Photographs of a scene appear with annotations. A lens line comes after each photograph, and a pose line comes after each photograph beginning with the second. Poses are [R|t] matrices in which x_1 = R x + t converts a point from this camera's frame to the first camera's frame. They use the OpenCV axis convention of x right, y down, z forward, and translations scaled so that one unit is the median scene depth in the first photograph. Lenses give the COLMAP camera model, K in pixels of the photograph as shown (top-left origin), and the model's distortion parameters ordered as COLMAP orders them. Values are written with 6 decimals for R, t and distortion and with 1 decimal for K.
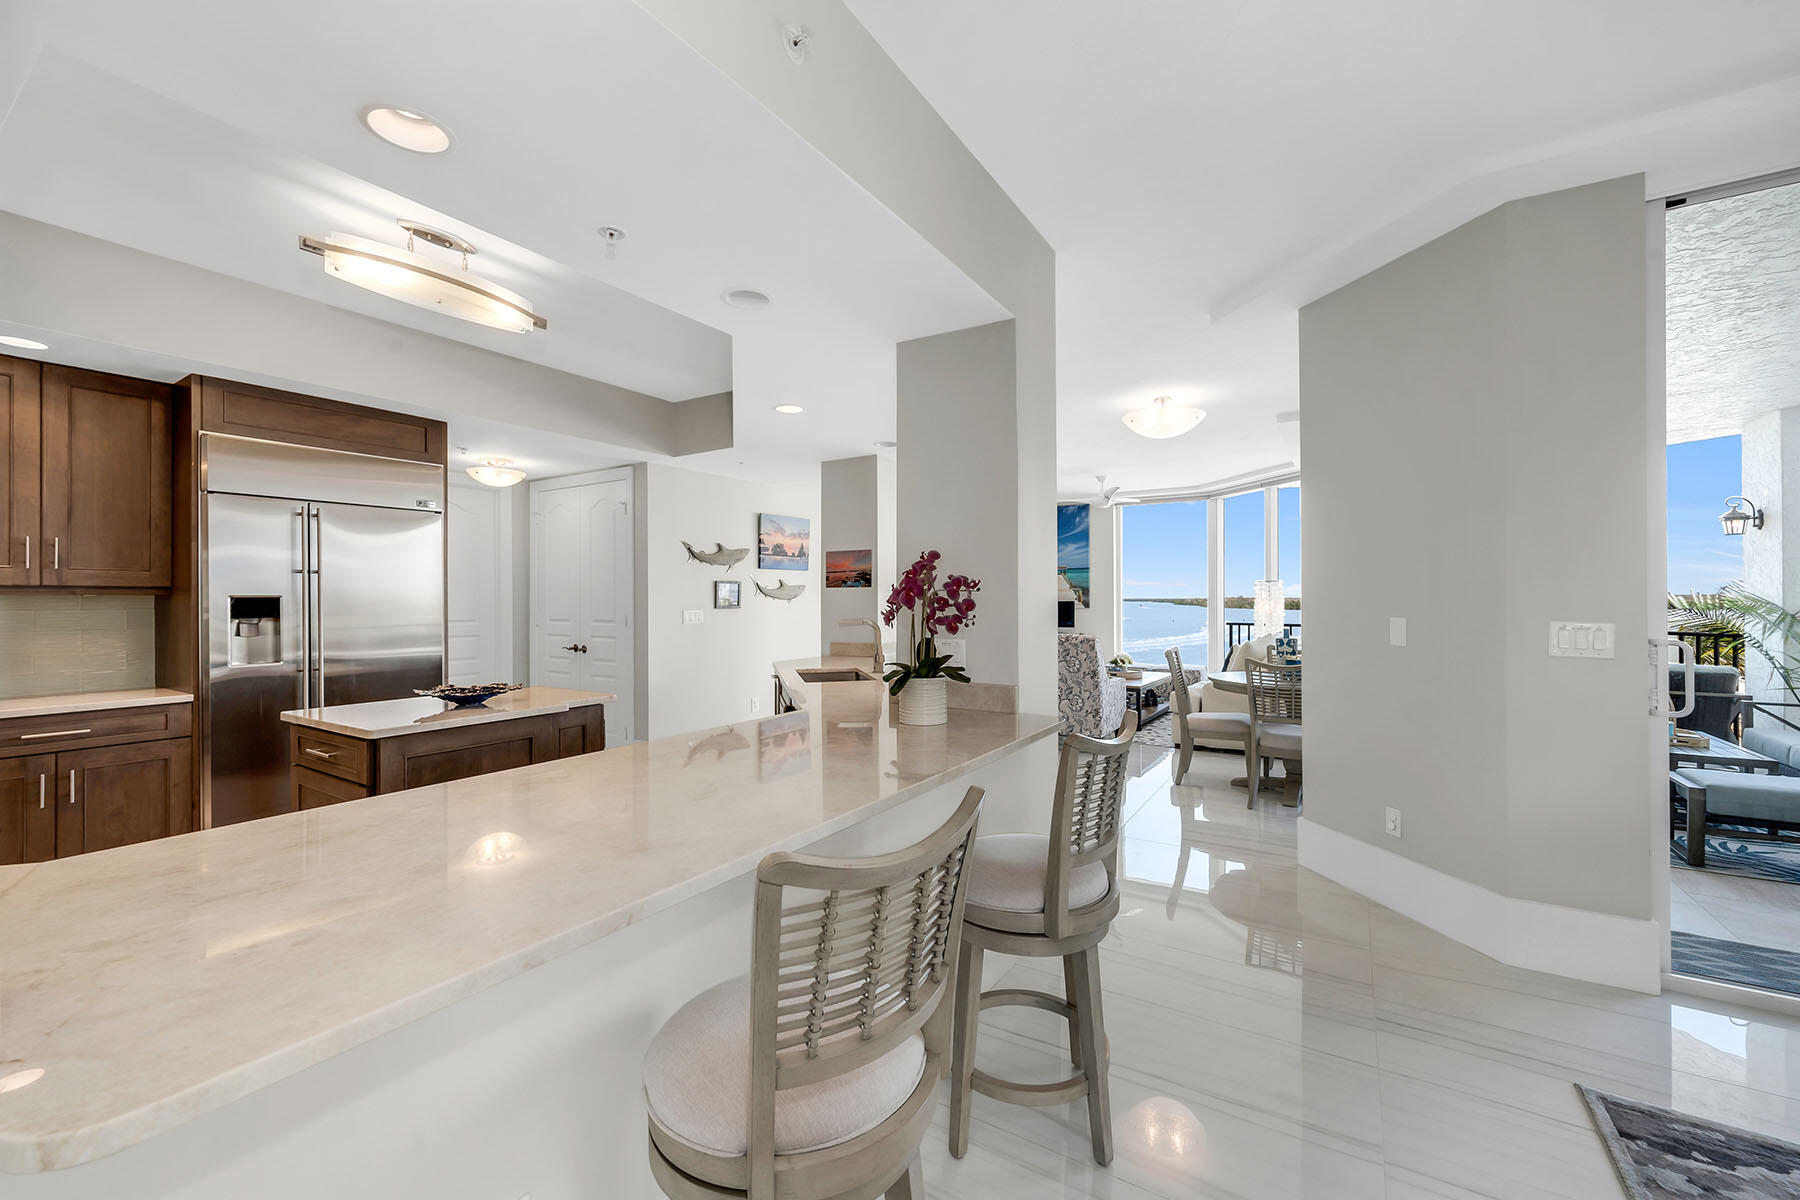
lens RADIAL K [[732.7, 0, 893.7], [0, 732.7, 598.0], [0, 0, 1]] dist [-0.005025, 0.001349]
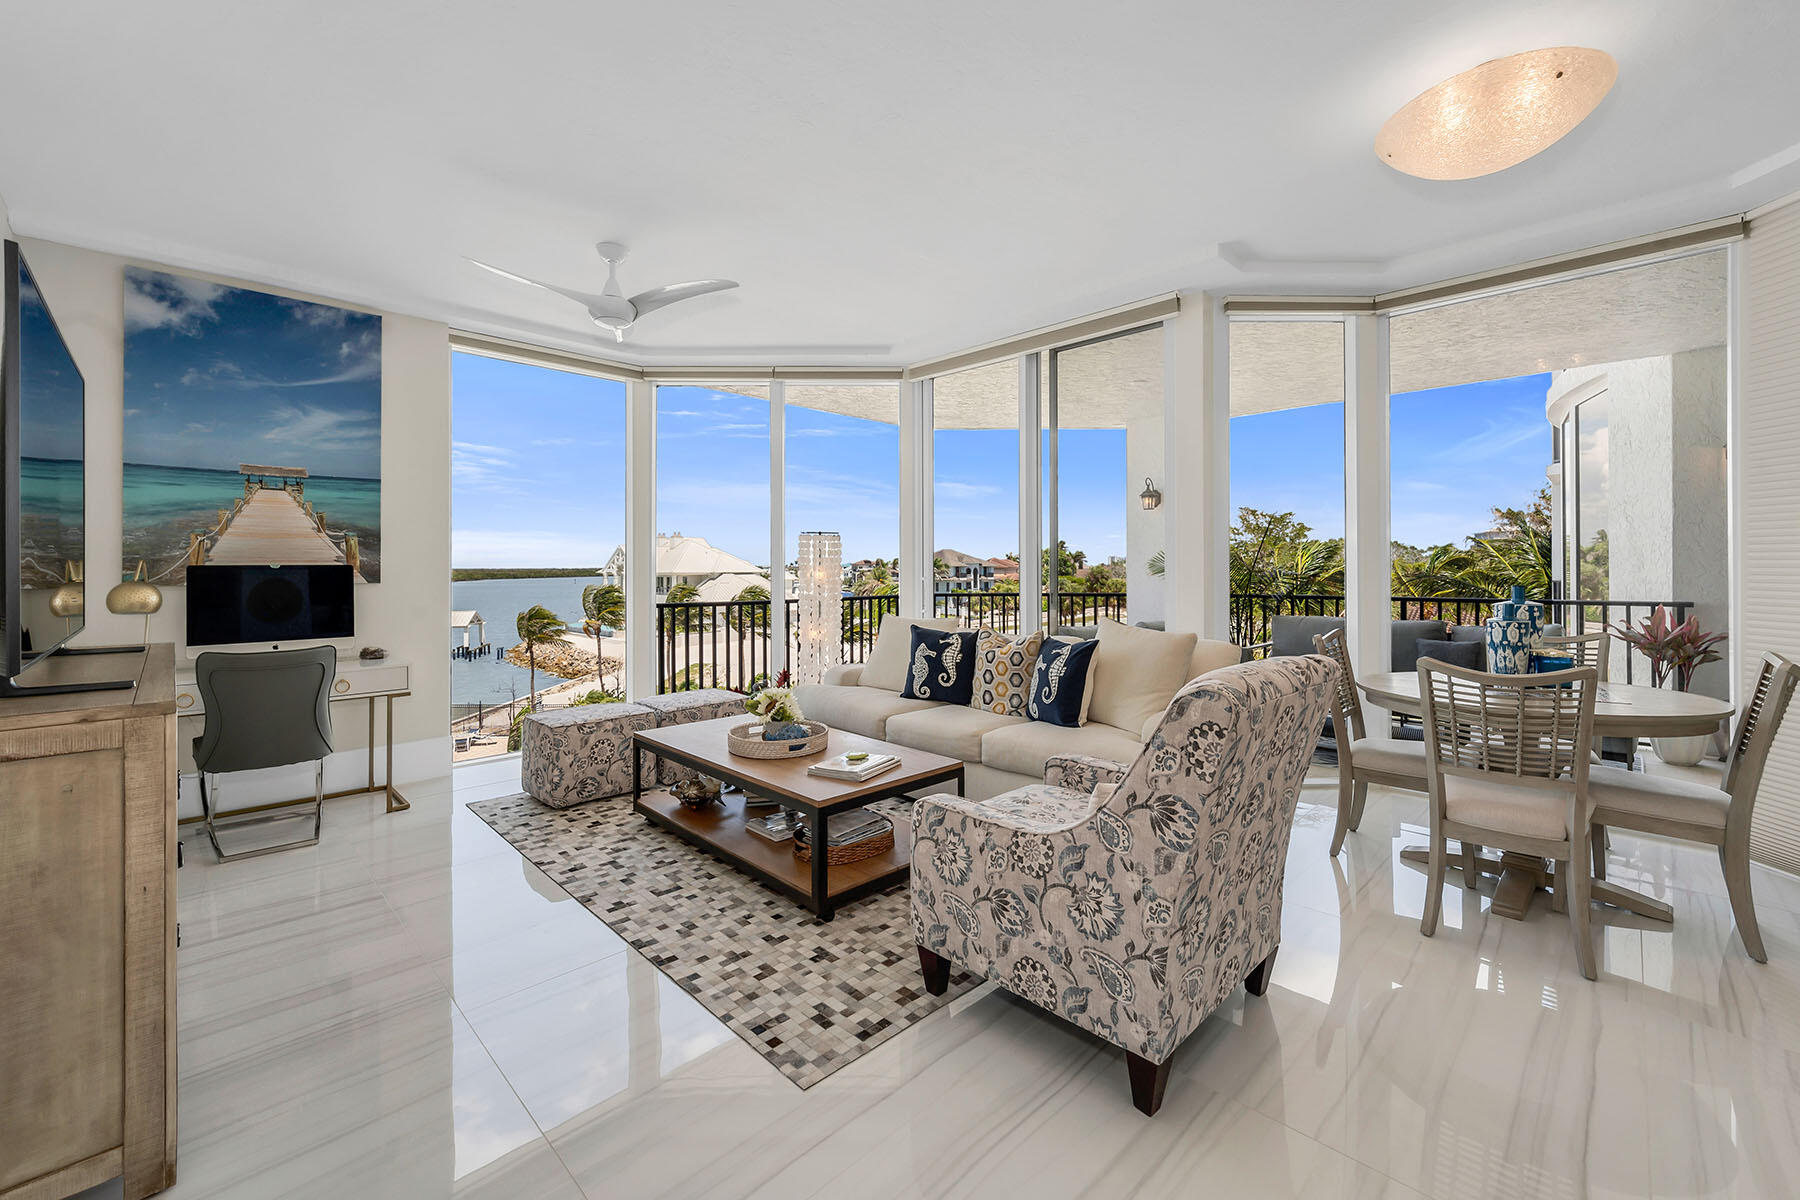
lens RADIAL K [[732.7, 0, 901.0], [0, 732.7, 566.8], [0, 0, 1]] dist [-0.005025, 0.001349]
pose [[0.216699, 0.006297, 0.976218, -0.070136], [0.001151, 0.999977, -0.006705, 0.010454], [-0.976238, 0.002576, 0.216687, 0.835768]]
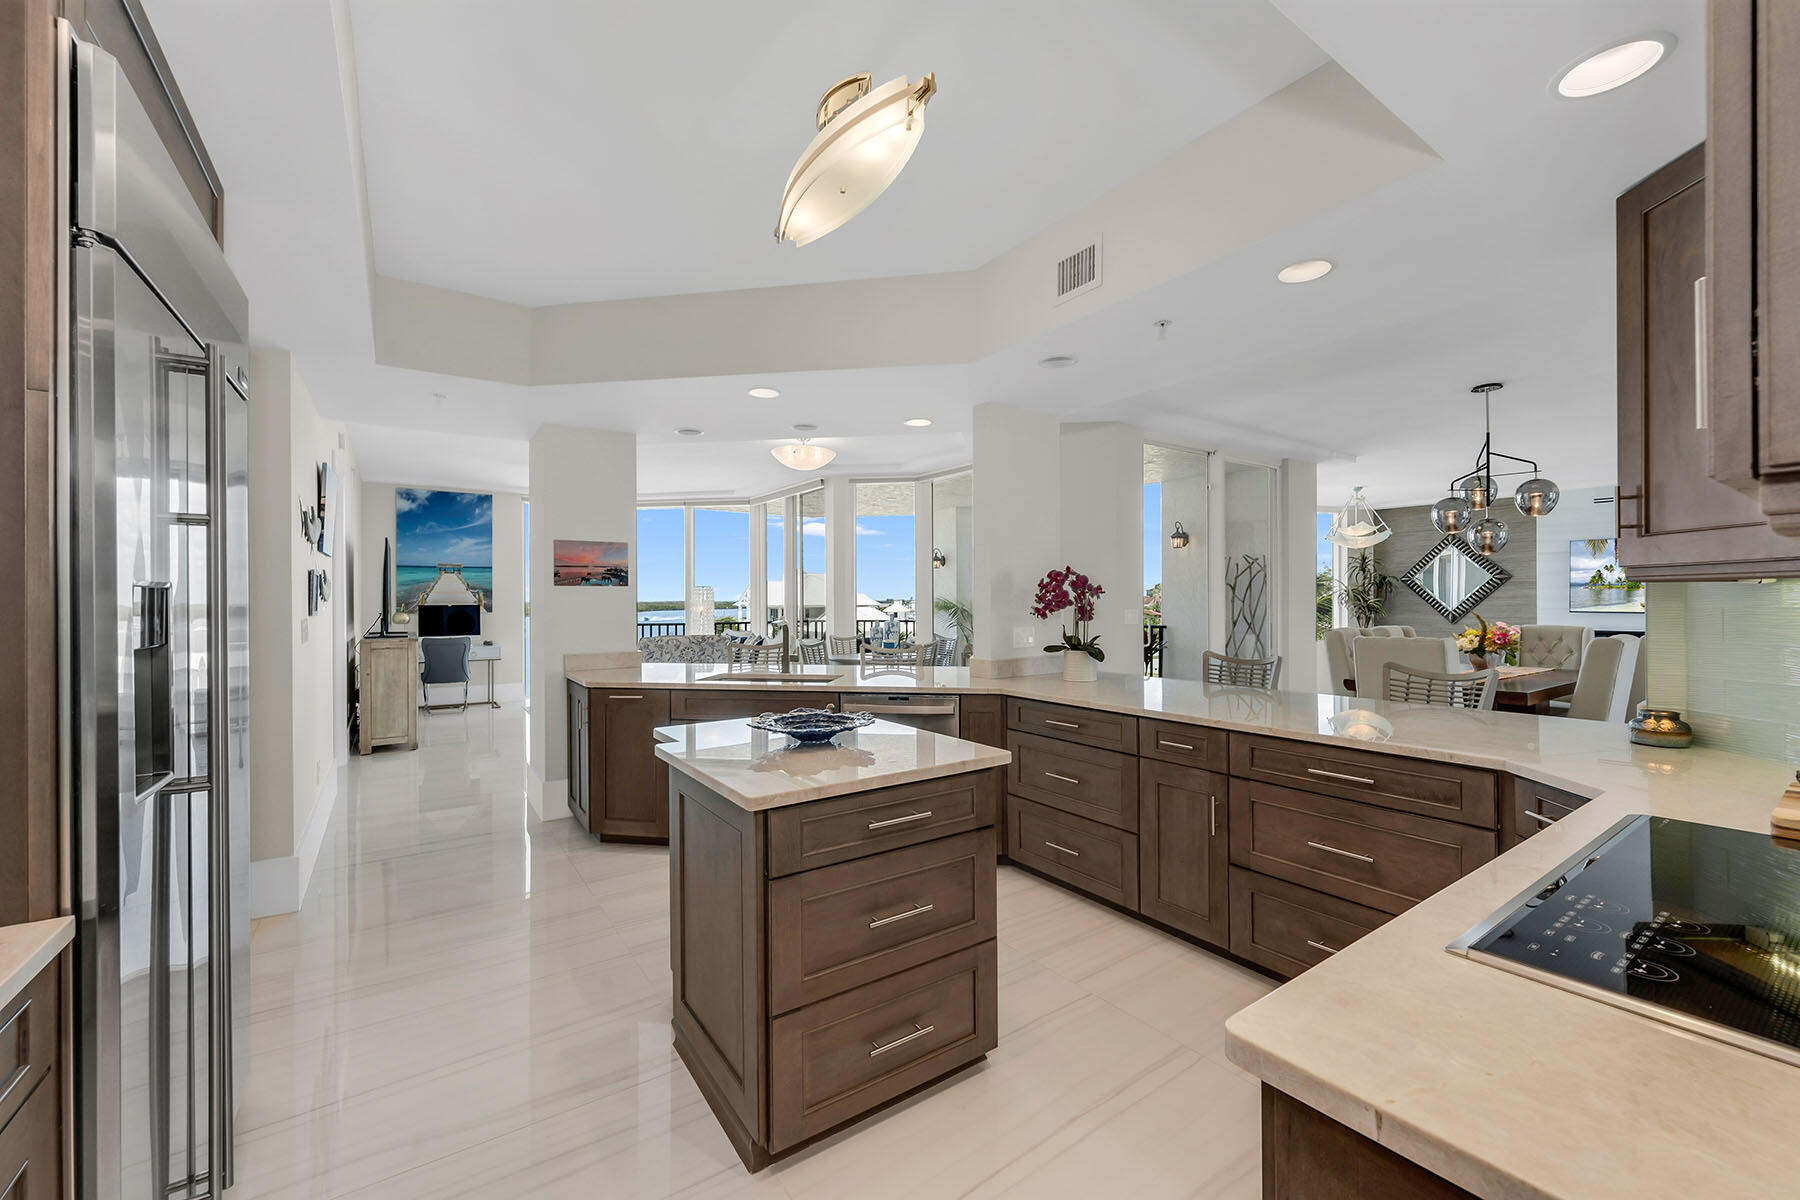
lens RADIAL K [[732.7, 0, 912.7], [0, 732.7, 604.2], [0, 0, 1]] dist [-0.005025, 0.001349]
pose [[0.384841, -0.000635, 0.922982, -0.459546], [-0.000902, 0.999999, 0.001064, 0.002922], [-0.922982, -0.001242, 0.384840, 0.246690]]
